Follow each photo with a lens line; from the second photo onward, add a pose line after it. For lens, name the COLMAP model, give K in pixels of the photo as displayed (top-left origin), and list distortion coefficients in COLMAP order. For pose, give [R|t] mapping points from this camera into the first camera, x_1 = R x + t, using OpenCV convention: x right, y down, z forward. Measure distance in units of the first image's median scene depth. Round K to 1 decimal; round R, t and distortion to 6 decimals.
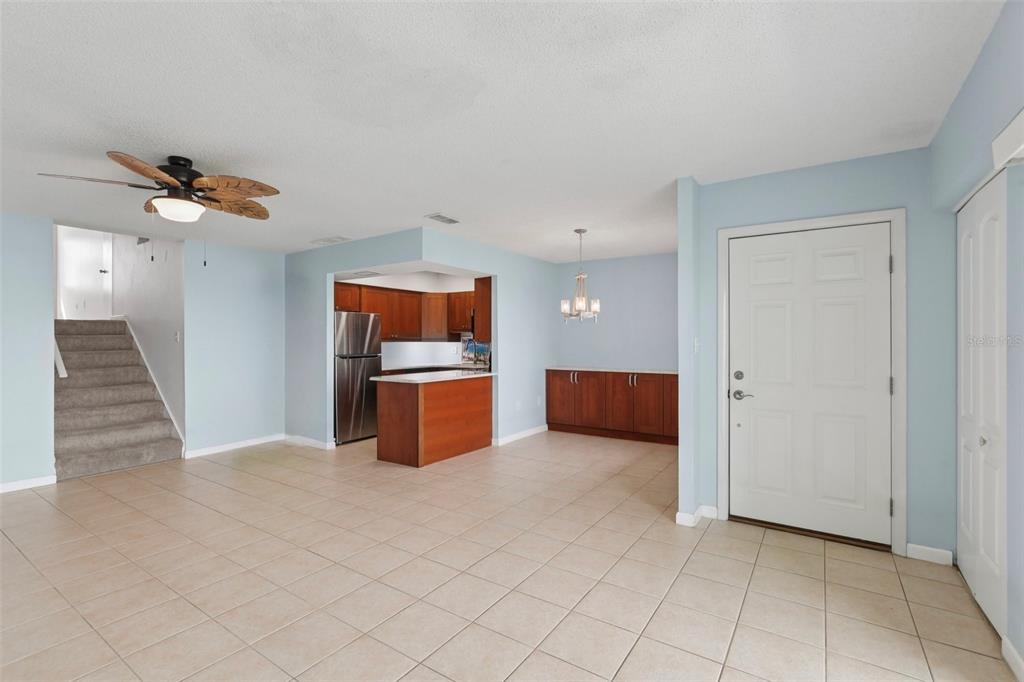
lens RADIAL K [[470.3, 0, 505.8], [0, 470.3, 340.2], [0, 0, 1]] dist [0.000053, -0.000483]
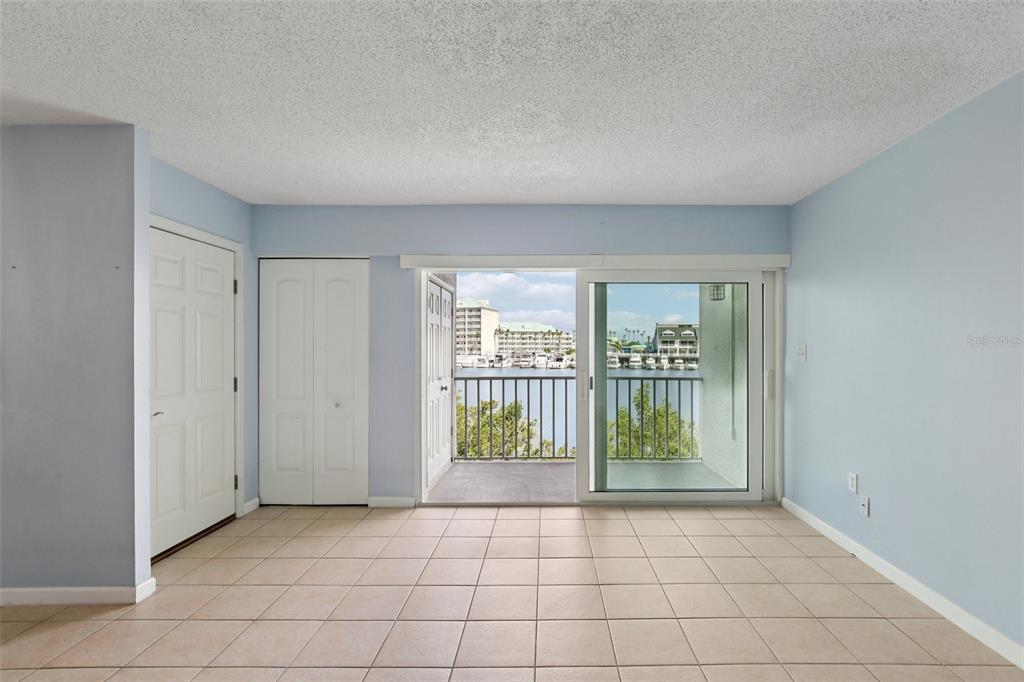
lens RADIAL K [[483.7, 0, 548.3], [0, 483.7, 345.3], [0, 0, 1]] dist [-0.001780, -0.000258]
pose [[-0.565405, 0.002440, 0.824810, -0.345055], [0.001501, 0.999997, -0.001930, -0.001471], [-0.824812, 0.000147, -0.565407, 0.511099]]
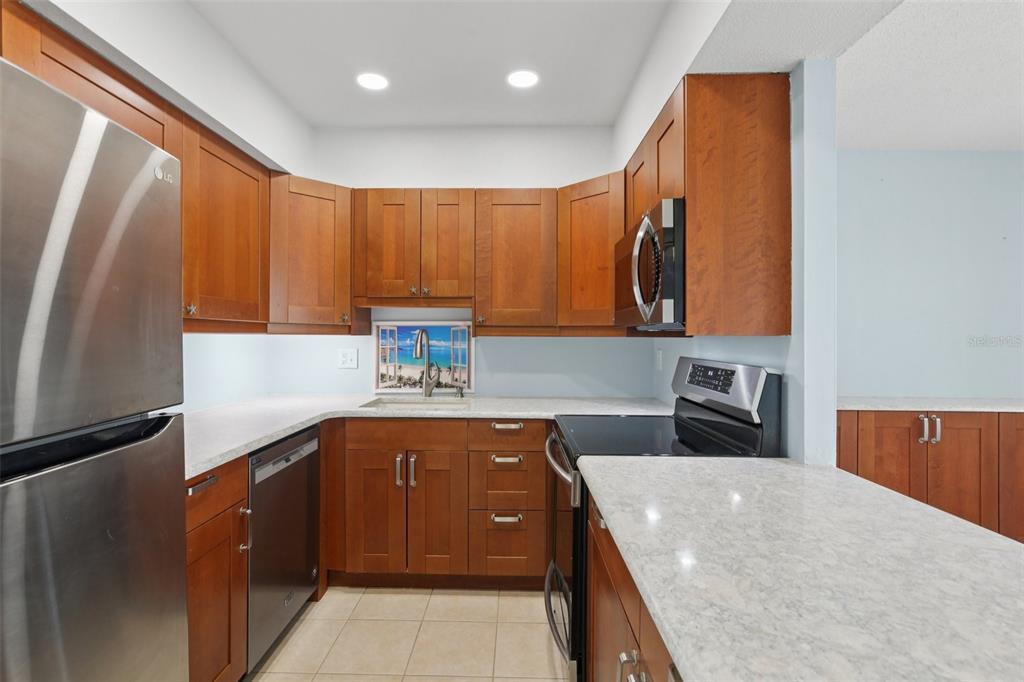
lens RADIAL K [[469.3, 0, 507.9], [0, 469.3, 331.0], [0, 0, 1]] dist [-0.001346, 0.000652]
pose [[0.834913, 0.013248, 0.550223, -0.288246], [-0.009325, 0.999907, -0.009925, 0.004705], [-0.550303, 0.003155, 0.834959, 0.888014]]
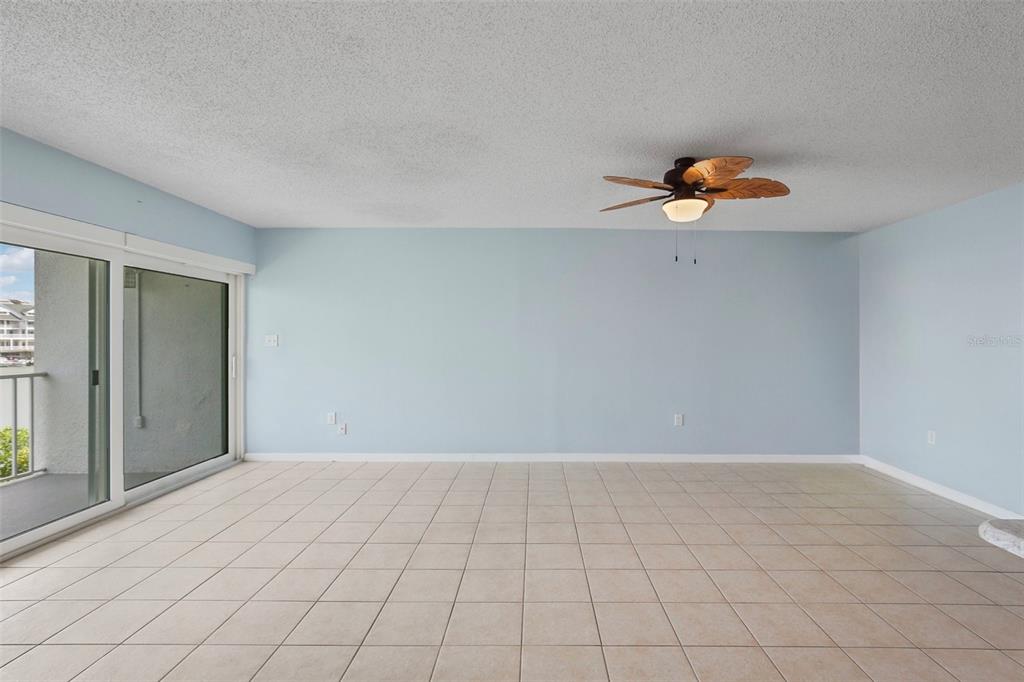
lens RADIAL K [[484.0, 0, 532.4], [0, 484.0, 337.5], [0, 0, 1]] dist [-0.000492, -0.000363]
pose [[-0.831454, 0.001071, -0.555592, 0.086890], [-0.000102, 0.999998, 0.002079, 0.000894], [0.555593, 0.001785, -0.831452, 0.863952]]
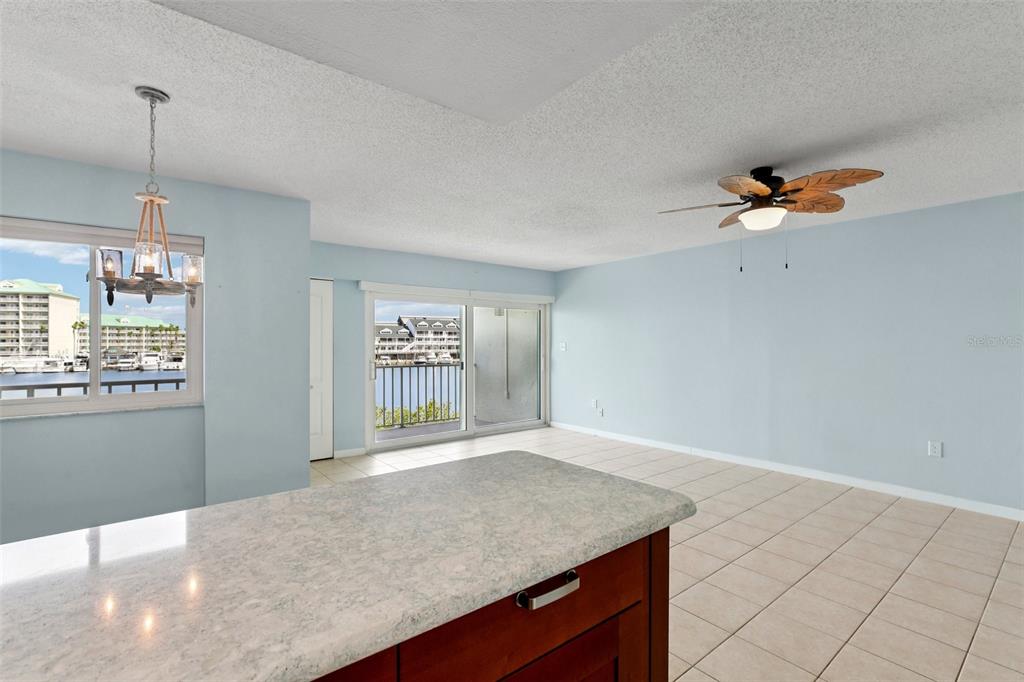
lens RADIAL K [[461.5, 0, 501.9], [0, 461.5, 342.4], [0, 0, 1]] dist [-0.002875, -0.000075]
pose [[-0.949983, 0.003455, 0.312282, -0.235658], [0.003038, 0.999994, -0.001821, -0.000056], [-0.312286, -0.000781, -0.949988, 1.091418]]
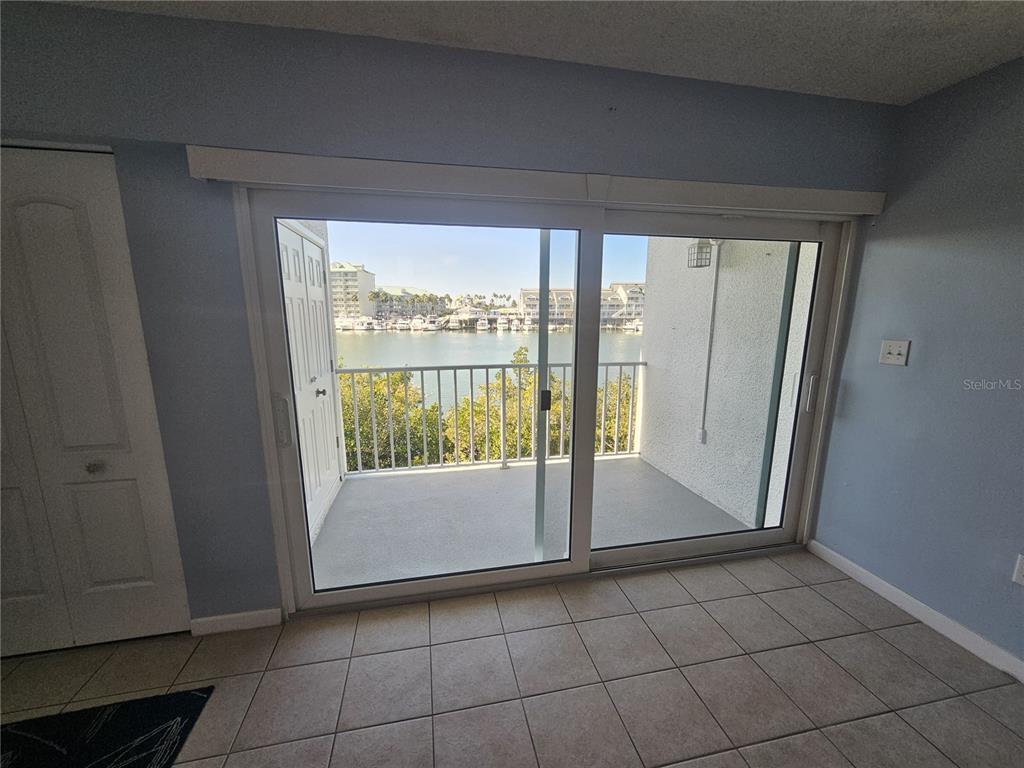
lens RADIAL K [[422.3, 0, 511.8], [0, 422.3, 392.2], [0, 0, 1]] dist [0.002161, -0.000076]
pose [[-0.720324, -0.133606, 0.680649, -0.022510], [0.000634, 0.981147, 0.193262, -0.029006], [-0.693638, 0.139643, -0.706659, 0.368808]]
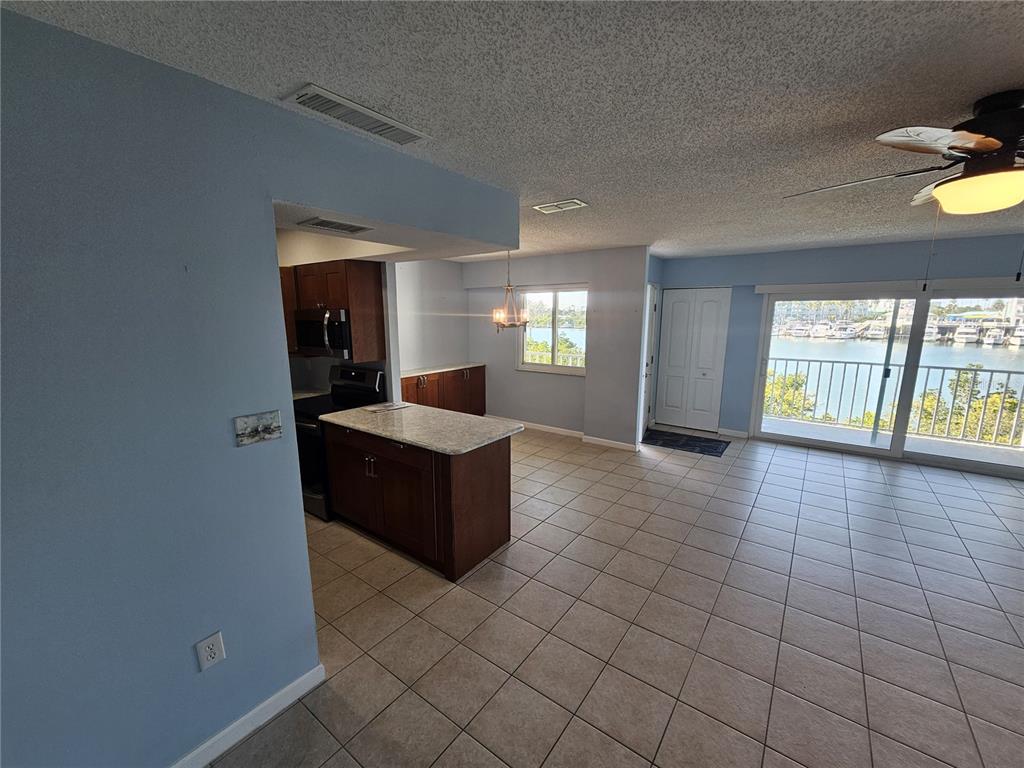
lens RADIAL K [[422.3, 0, 511.8], [0, 422.3, 392.2], [0, 0, 1]] dist [0.002161, -0.000076]
pose [[0.038577, -0.185326, 0.981920, -0.655692], [0.000408, 0.982654, 0.185448, -0.066993], [-0.999256, -0.006753, 0.037983, 0.798828]]
